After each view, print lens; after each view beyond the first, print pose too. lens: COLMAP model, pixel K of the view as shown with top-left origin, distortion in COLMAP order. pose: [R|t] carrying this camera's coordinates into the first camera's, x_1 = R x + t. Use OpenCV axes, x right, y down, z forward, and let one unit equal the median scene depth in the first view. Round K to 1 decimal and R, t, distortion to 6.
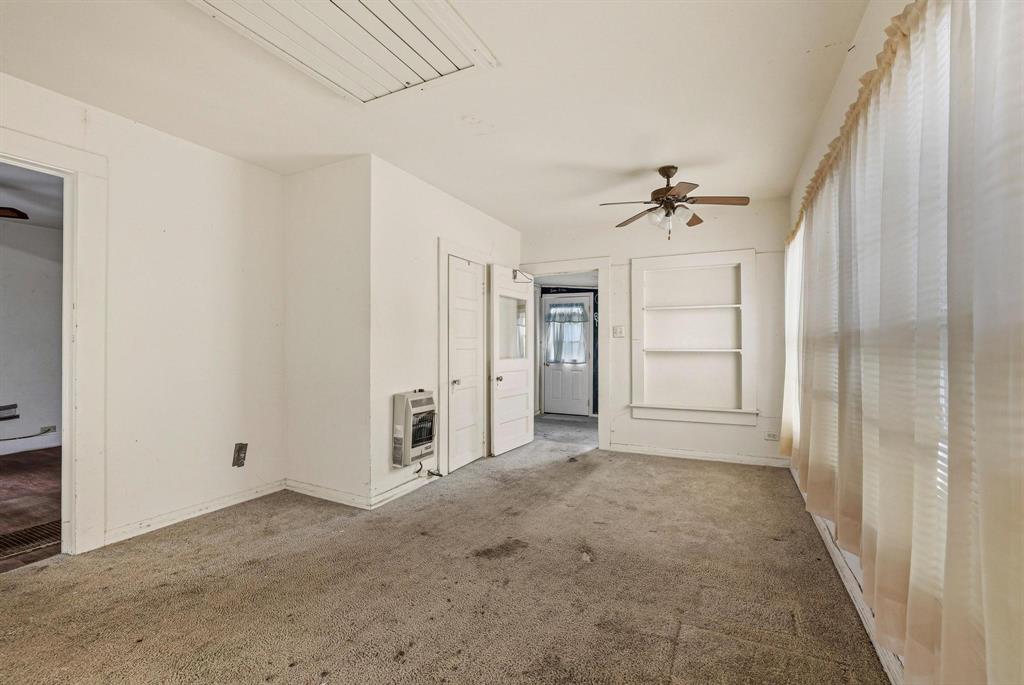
lens RADIAL K [[448.0, 0, 506.6], [0, 448.0, 342.0], [0, 0, 1]] dist [-0.003731, 0.001377]
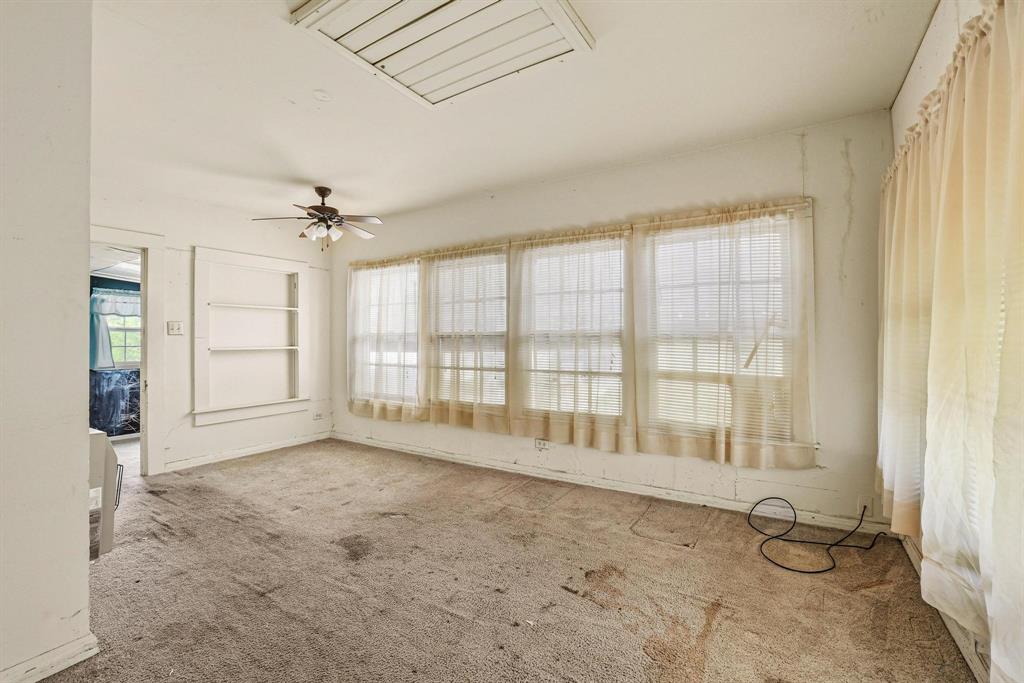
lens RADIAL K [[448.0, 0, 502.3], [0, 448.0, 340.1], [0, 0, 1]] dist [-0.003731, 0.001377]
pose [[0.119431, 0.001007, 0.992842, -0.619919], [-0.000625, 0.999999, -0.000939, -0.000029], [-0.992842, -0.000509, 0.119431, 0.353035]]
